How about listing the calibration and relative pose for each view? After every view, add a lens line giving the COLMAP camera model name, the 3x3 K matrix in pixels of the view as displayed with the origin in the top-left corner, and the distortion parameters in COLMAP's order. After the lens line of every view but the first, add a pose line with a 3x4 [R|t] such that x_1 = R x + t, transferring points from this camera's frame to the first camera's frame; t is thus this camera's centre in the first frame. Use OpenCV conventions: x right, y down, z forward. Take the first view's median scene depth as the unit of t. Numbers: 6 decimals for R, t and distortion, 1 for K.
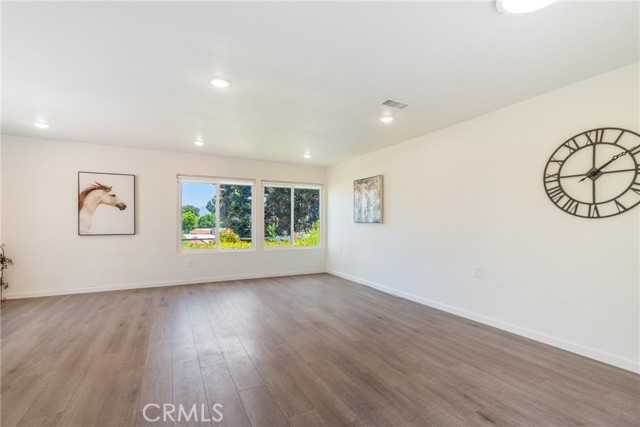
lens RADIAL K [[291.0, 0, 324.5], [0, 291.0, 226.4], [0, 0, 1]] dist [-0.007593, 0.002460]
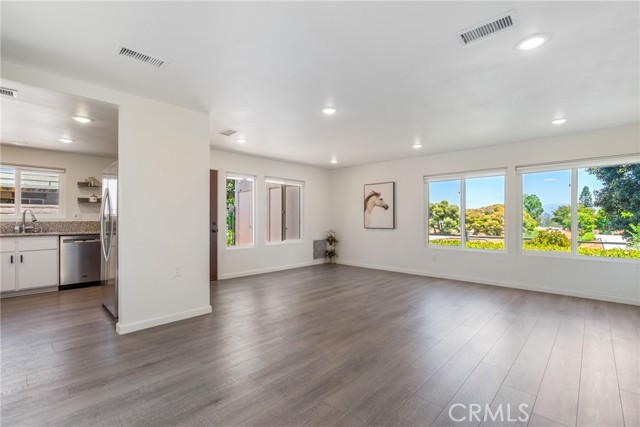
lens RADIAL K [[291.0, 0, 319.8], [0, 291.0, 218.2], [0, 0, 1]] dist [-0.007593, 0.002460]
pose [[0.316175, -0.007556, -0.948671, 0.477417], [-0.015537, 0.999793, -0.013141, 0.003824], [0.948574, 0.018895, 0.315992, 0.308773]]
